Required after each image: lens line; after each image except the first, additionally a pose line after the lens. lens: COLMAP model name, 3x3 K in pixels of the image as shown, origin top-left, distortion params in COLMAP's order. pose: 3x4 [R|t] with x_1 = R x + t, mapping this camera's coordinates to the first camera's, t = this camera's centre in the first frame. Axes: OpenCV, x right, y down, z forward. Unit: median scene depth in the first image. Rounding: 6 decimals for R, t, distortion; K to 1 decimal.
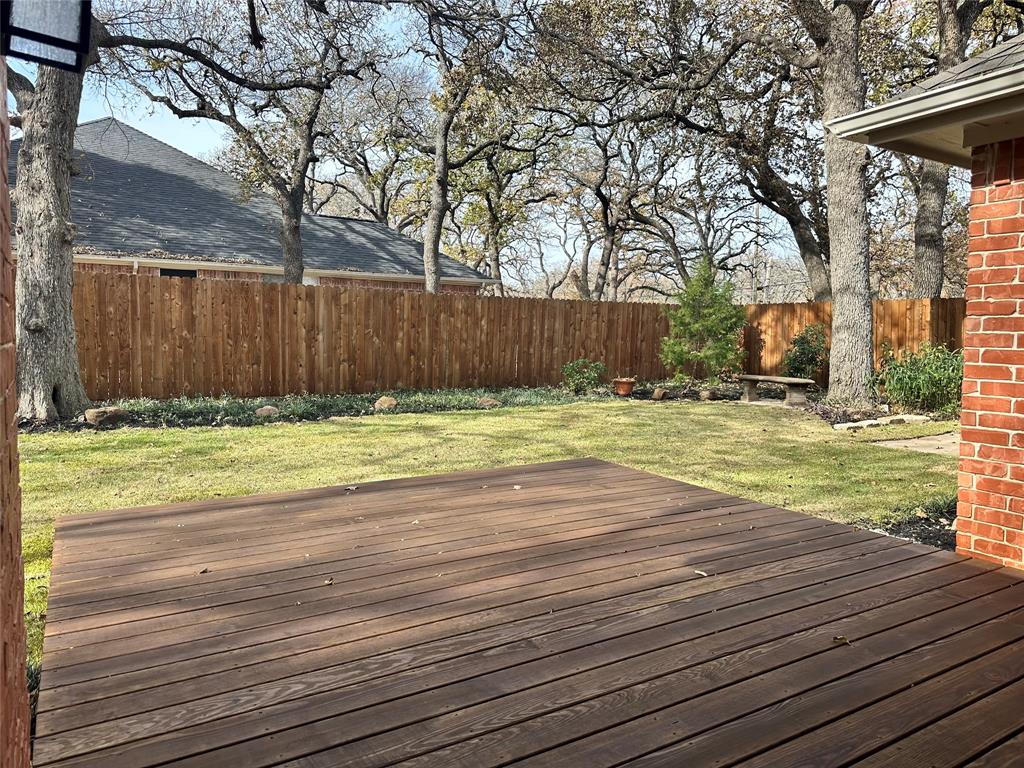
lens RADIAL K [[722.5, 0, 514.2], [0, 722.5, 388.4], [0, 0, 1]] dist [0.010454, 0.000478]
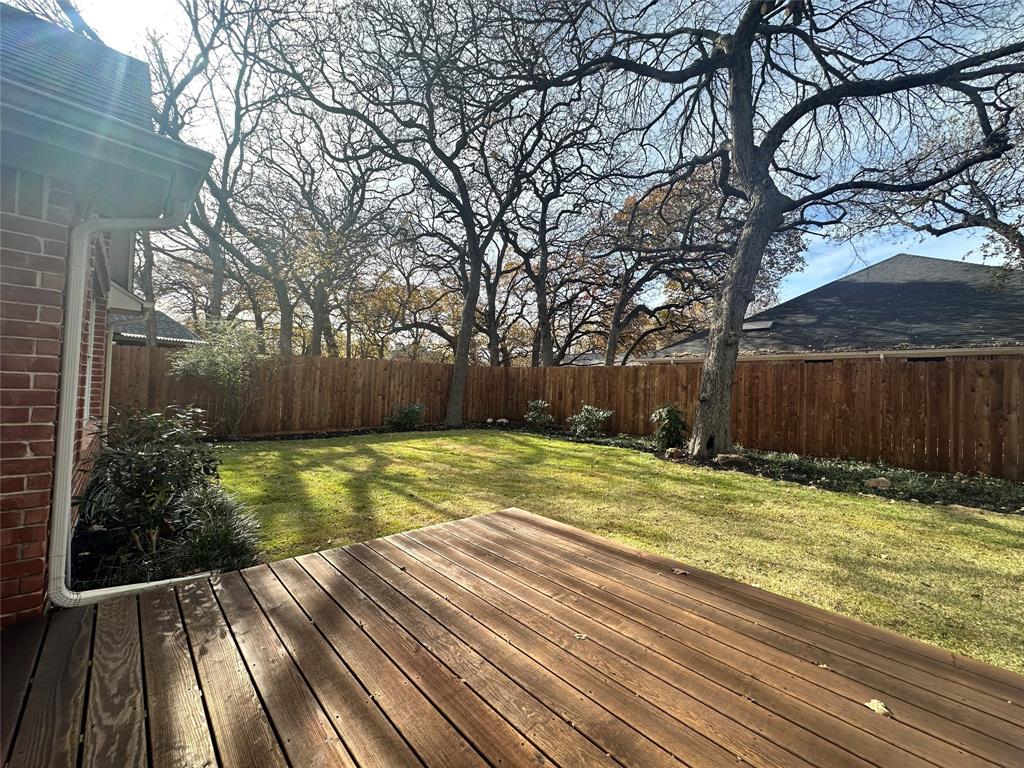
lens RADIAL K [[414.5, 0, 518.1], [0, 414.5, 379.8], [0, 0, 1]] dist [0.007522, 0.000228]
pose [[0.218859, -0.030608, -0.975276, 0.111306], [-0.105422, 0.992915, -0.054819, -0.022483], [0.970045, 0.114813, 0.214081, 0.279003]]
